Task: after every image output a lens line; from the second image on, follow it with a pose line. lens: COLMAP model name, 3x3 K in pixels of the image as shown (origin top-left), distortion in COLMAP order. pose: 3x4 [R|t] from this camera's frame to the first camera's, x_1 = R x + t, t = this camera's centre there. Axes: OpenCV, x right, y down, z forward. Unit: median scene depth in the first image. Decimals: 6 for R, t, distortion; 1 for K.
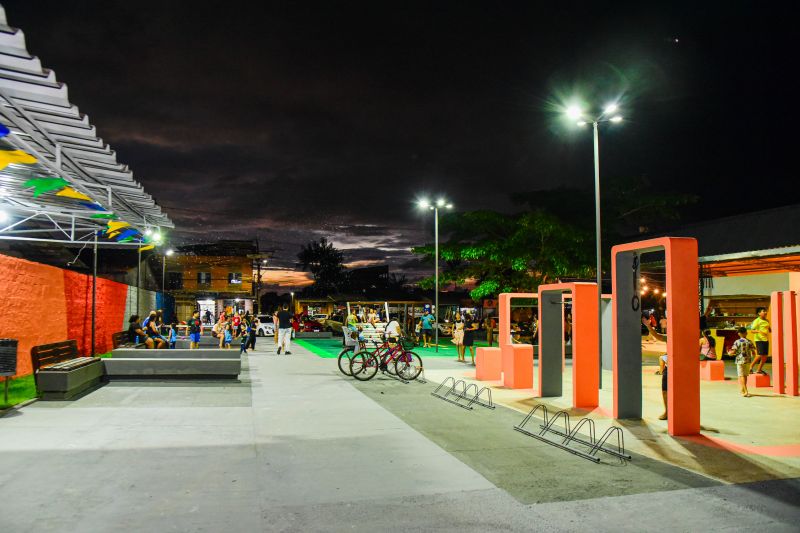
lens RADIAL K [[561.9, 0, 399.0], [0, 561.9, 286.6], [0, 0, 1]] dist [-0.051517, 0.002892]
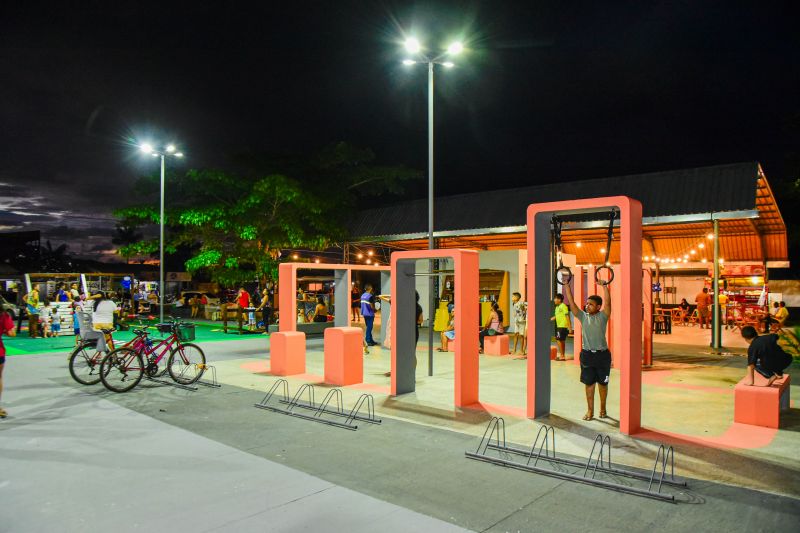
lens RADIAL K [[561.9, 0, 399.0], [0, 561.9, 286.6], [0, 0, 1]] dist [-0.051517, 0.002892]
pose [[0.841141, -0.004435, 0.540798, -0.144842], [-0.020686, 0.998971, 0.040367, 0.011403], [-0.540420, -0.045141, 0.840183, 0.291070]]
